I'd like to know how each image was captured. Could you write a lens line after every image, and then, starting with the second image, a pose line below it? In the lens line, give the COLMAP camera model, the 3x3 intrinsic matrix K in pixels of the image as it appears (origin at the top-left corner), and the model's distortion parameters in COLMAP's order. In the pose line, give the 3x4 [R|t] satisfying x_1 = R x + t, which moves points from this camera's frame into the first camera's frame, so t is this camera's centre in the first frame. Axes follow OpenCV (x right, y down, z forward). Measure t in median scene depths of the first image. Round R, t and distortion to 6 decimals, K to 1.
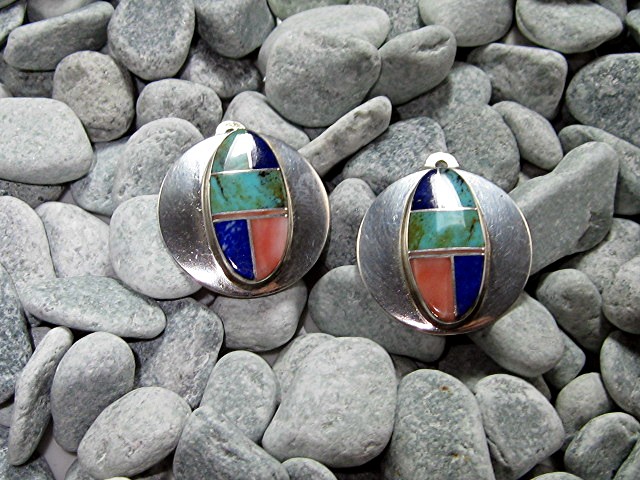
lens RADIAL K [[655.0, 0, 330.0], [0, 655.0, 240.0], [0, 0, 1]] dist [-0.001647, -0.014861]
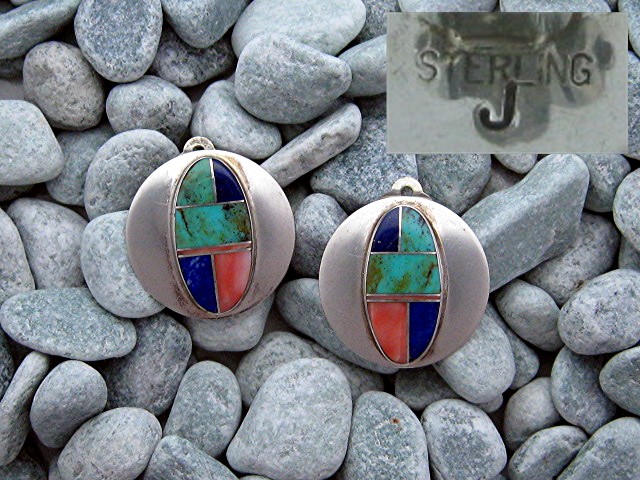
lens RADIAL K [[647.4, 0, 301.2], [0, 647.4, 239.9], [0, 0, 1]] dist [-0.009427, 0.004500]
pose [[0.999382, 0.024282, -0.025435, 0.036353], [-0.019511, 0.984657, 0.173409, -0.213087], [0.029256, -0.172806, 0.984521, 0.008046]]
